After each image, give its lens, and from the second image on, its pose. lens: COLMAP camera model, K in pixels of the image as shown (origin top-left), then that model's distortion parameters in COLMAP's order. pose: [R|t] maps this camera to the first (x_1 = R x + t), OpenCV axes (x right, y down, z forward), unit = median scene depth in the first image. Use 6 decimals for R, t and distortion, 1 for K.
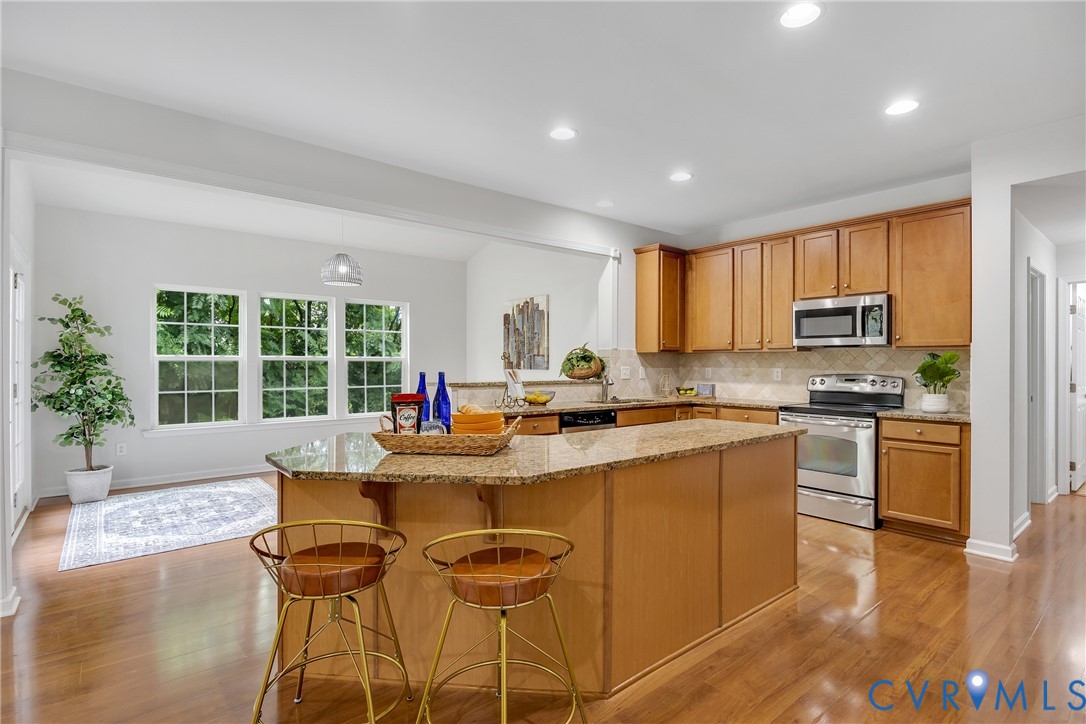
lens RADIAL K [[523.6, 0, 534.8], [0, 523.6, 363.3], [0, 0, 1]] dist [-0.012650, -0.000600]
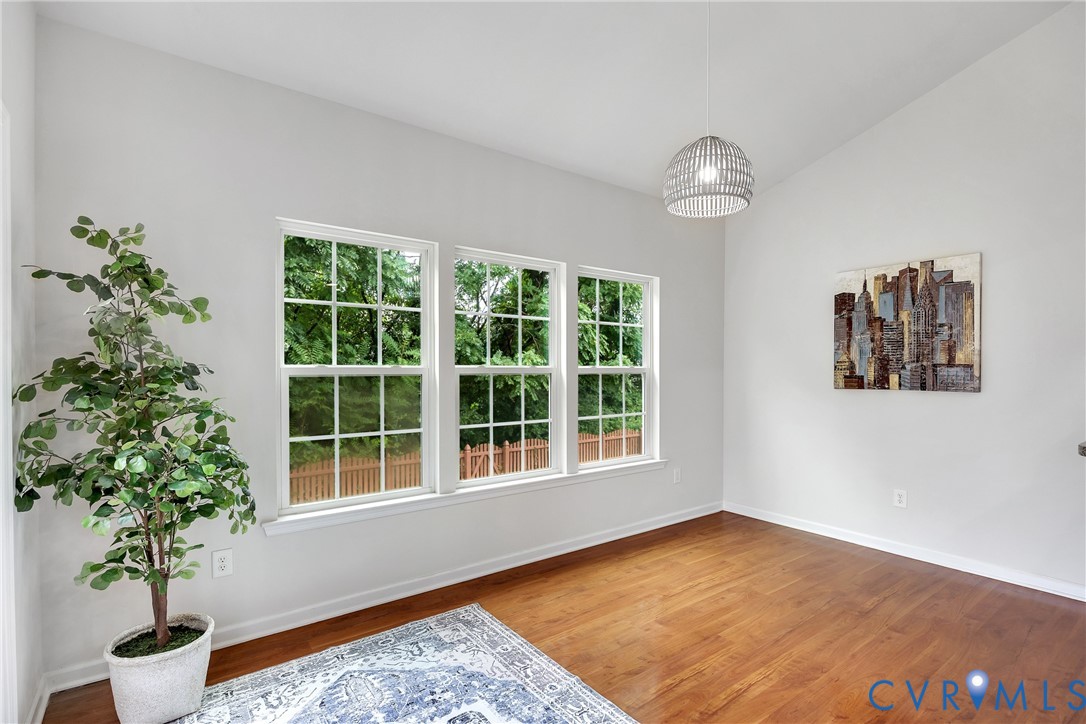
lens RADIAL K [[523.6, 0, 549.1], [0, 523.6, 374.4], [0, 0, 1]] dist [-0.012650, -0.000600]
pose [[0.999118, 0.001692, -0.041966, -0.521653], [-0.001216, 0.999935, 0.011358, -0.014760], [0.041982, -0.011297, 0.999054, 0.587888]]
